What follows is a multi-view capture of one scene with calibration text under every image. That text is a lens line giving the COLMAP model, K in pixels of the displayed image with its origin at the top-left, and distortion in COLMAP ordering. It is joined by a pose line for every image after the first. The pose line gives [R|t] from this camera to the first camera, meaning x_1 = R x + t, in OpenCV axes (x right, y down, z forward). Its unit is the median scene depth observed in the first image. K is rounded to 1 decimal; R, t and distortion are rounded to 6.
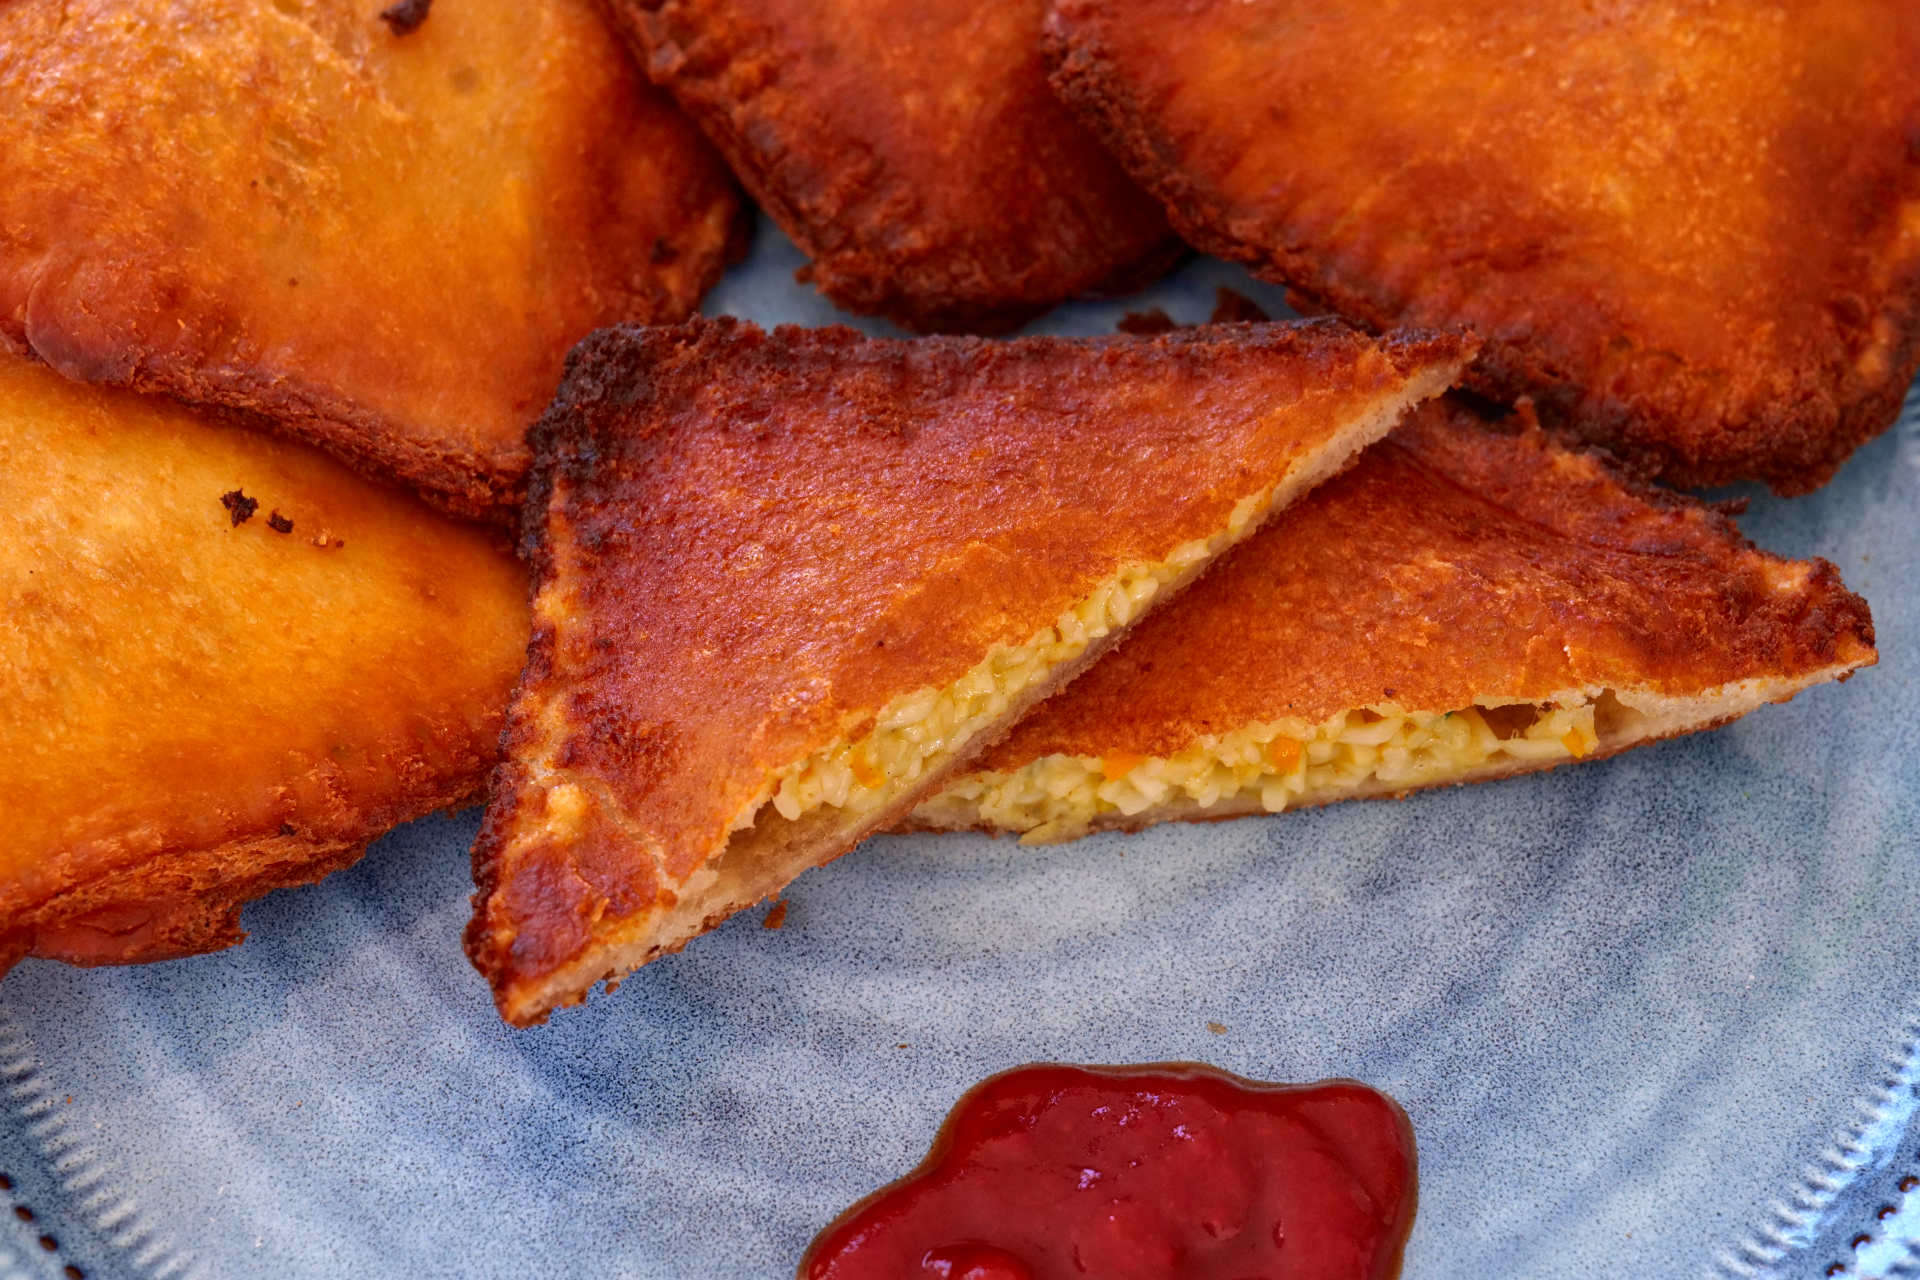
lens RADIAL K [[3258.0, 0, 929.3], [0, 3258.0, 630.0], [0, 0, 1]] dist [-0.004058, 0.000000]
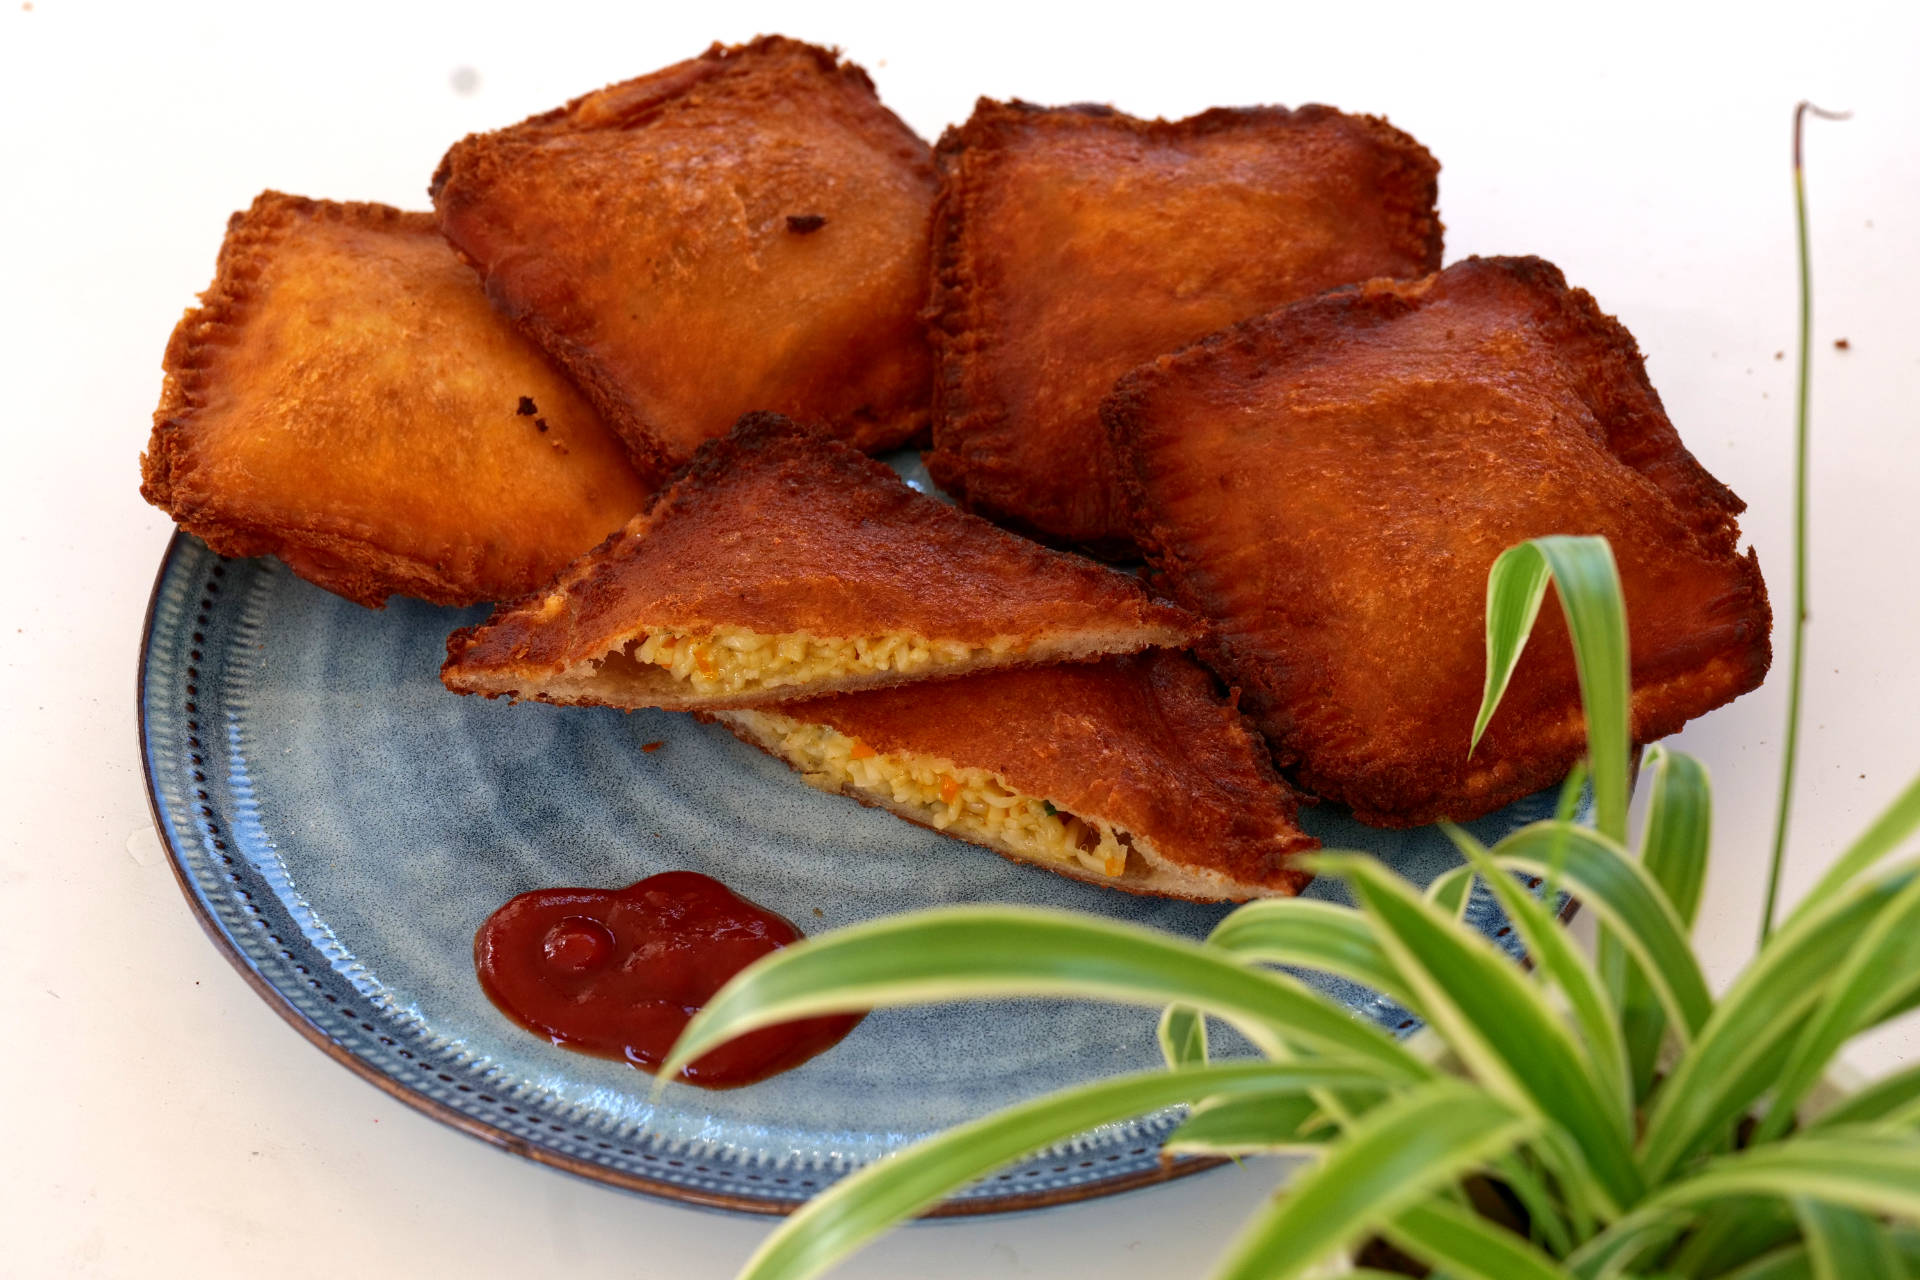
lens RADIAL K [[3258.0, 0, 949.3], [0, 3258.0, 640.4], [0, 0, 1]] dist [-0.004058, 0.000000]
pose [[0.812426, 0.405908, -0.418572, 0.739047], [-0.482742, 0.870868, -0.092458, 0.120860], [0.326991, 0.277177, 0.903465, -0.439868]]
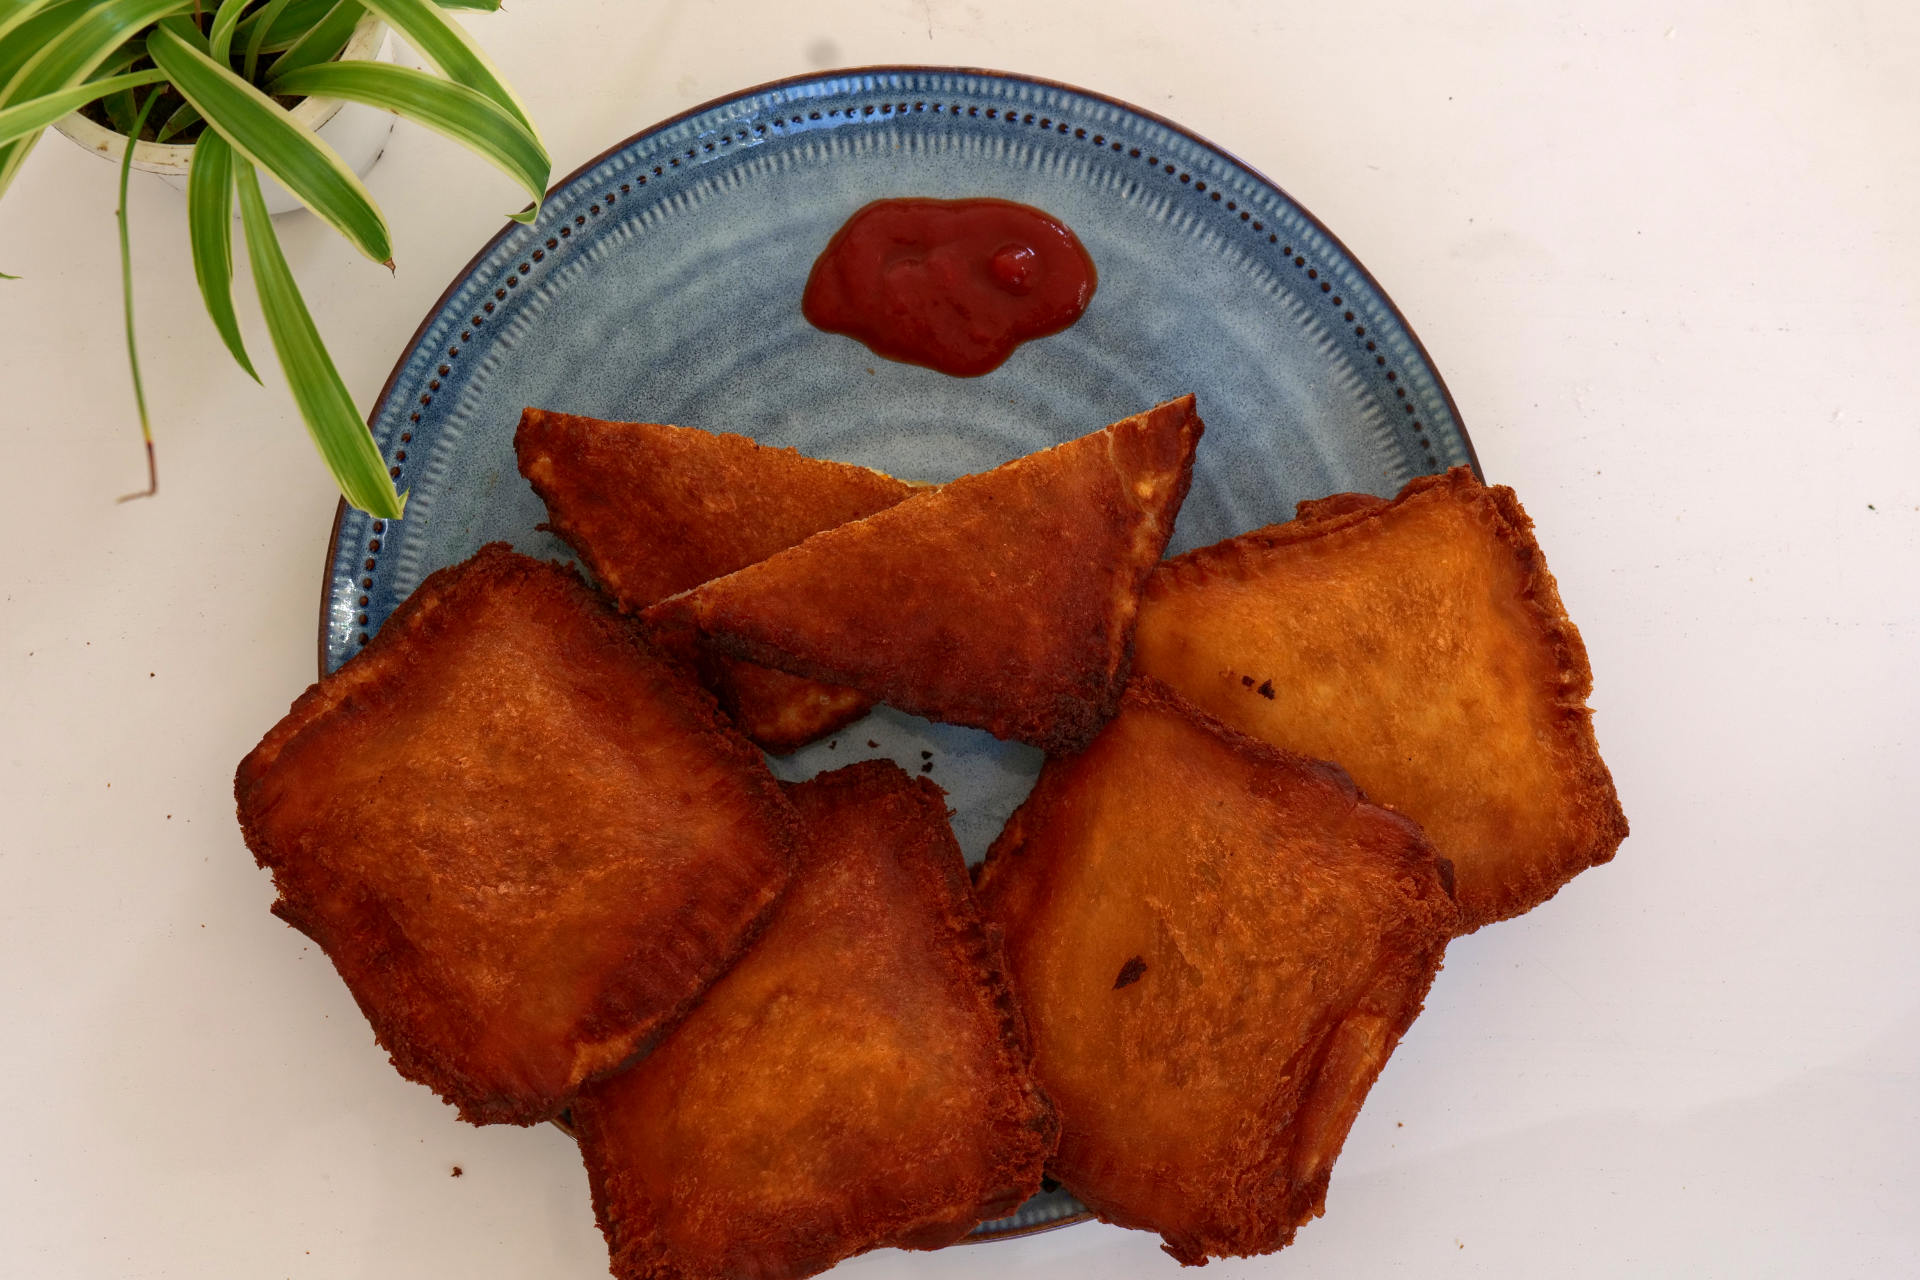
lens RADIAL K [[3258.0, 0, 948.0], [0, 3258.0, 620.4], [0, 0, 1]] dist [-0.004058, 0.000000]
pose [[-0.962864, -0.267904, 0.033481, -0.077659], [0.220863, -0.710265, 0.668388, -1.420284], [-0.155283, 0.650961, 0.743059, -0.510415]]
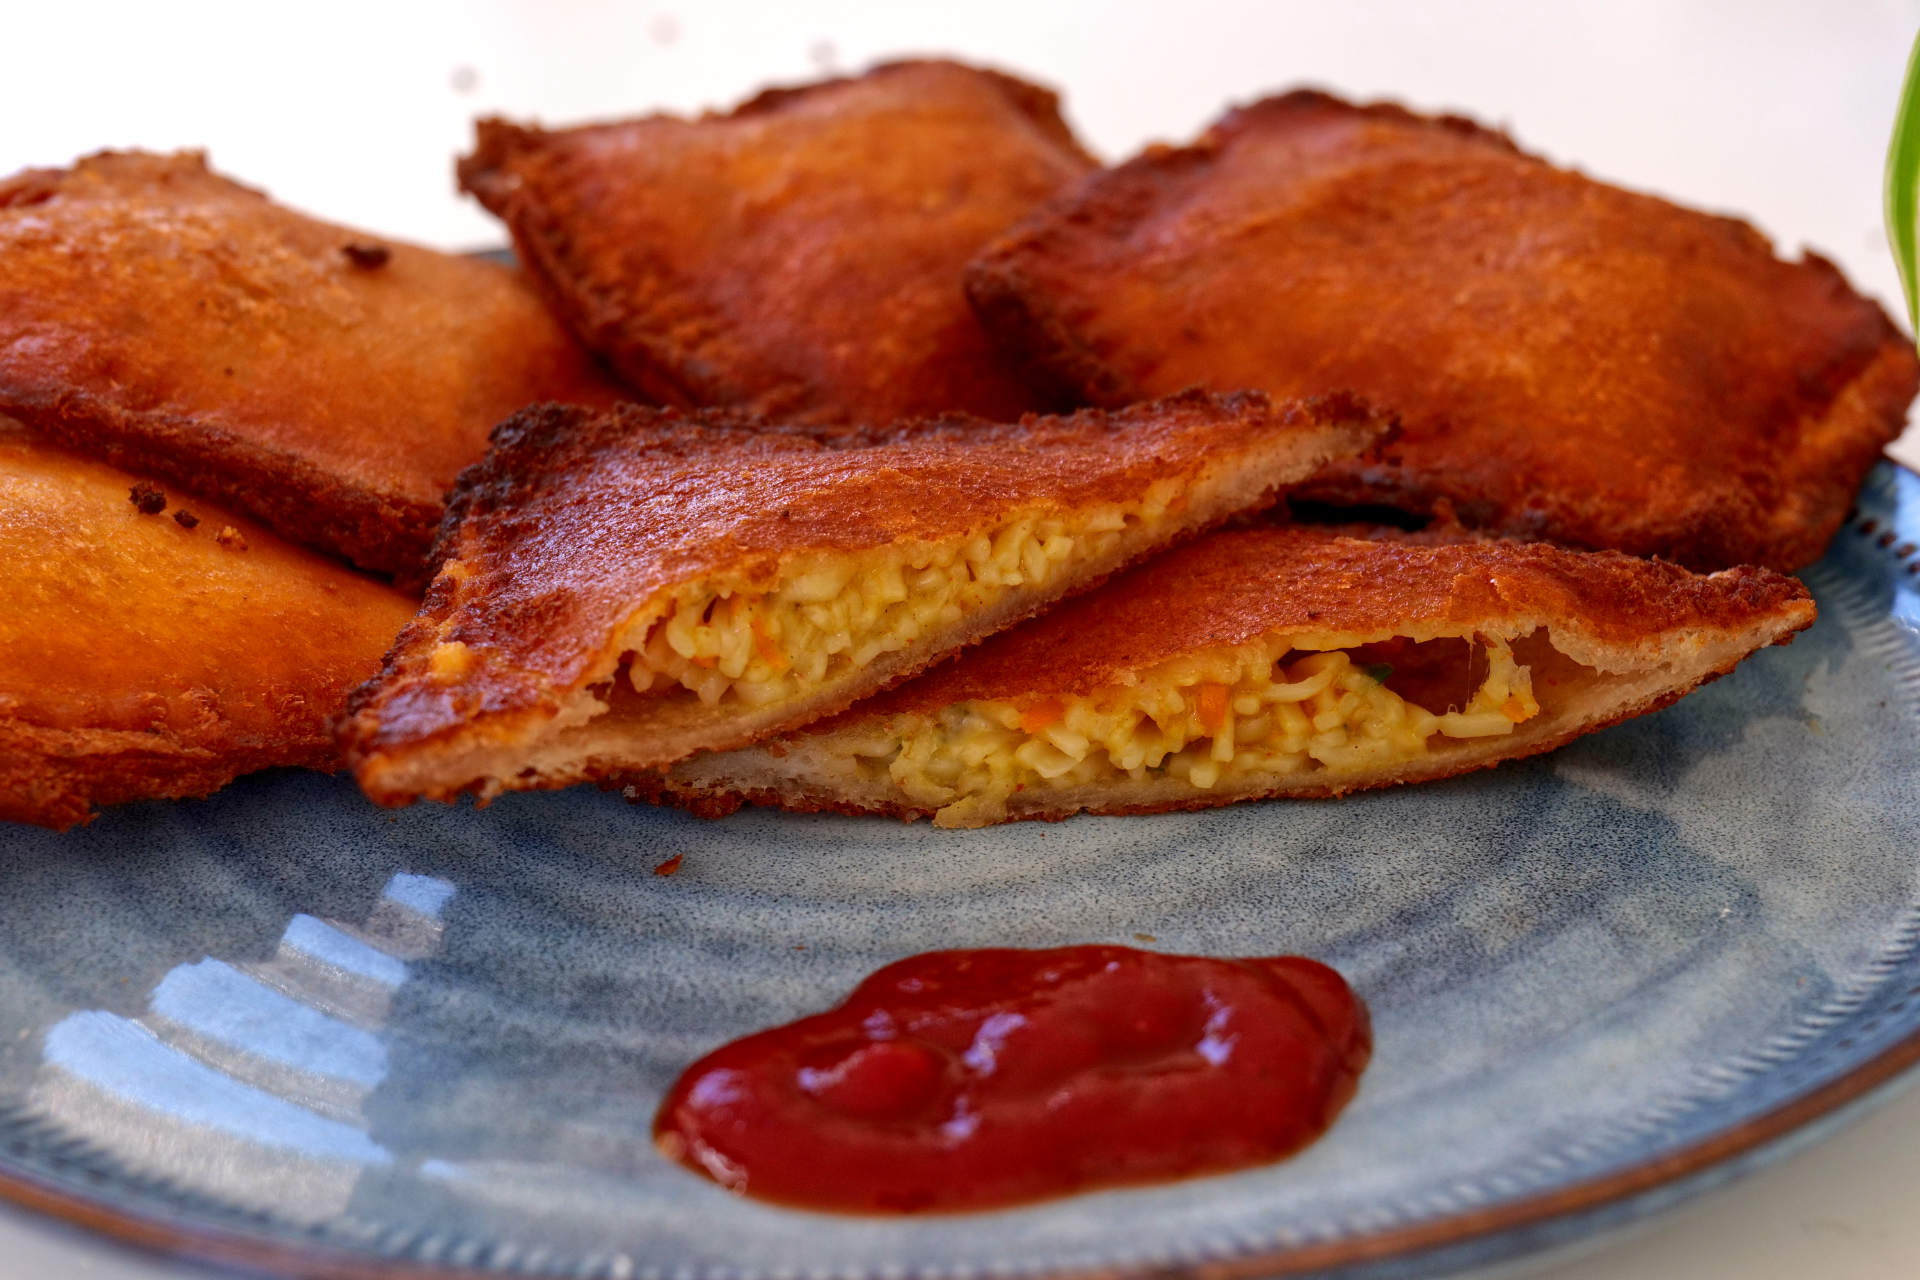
lens RADIAL K [[3258.0, 0, 963.2], [0, 3258.0, 642.2], [0, 0, 1]] dist [-0.004058, 0.000000]
pose [[0.999966, 0.005733, 0.005881, 0.031122], [-0.001771, 0.849718, -0.527234, 0.525224], [-0.008020, 0.527206, 0.849700, 0.180346]]
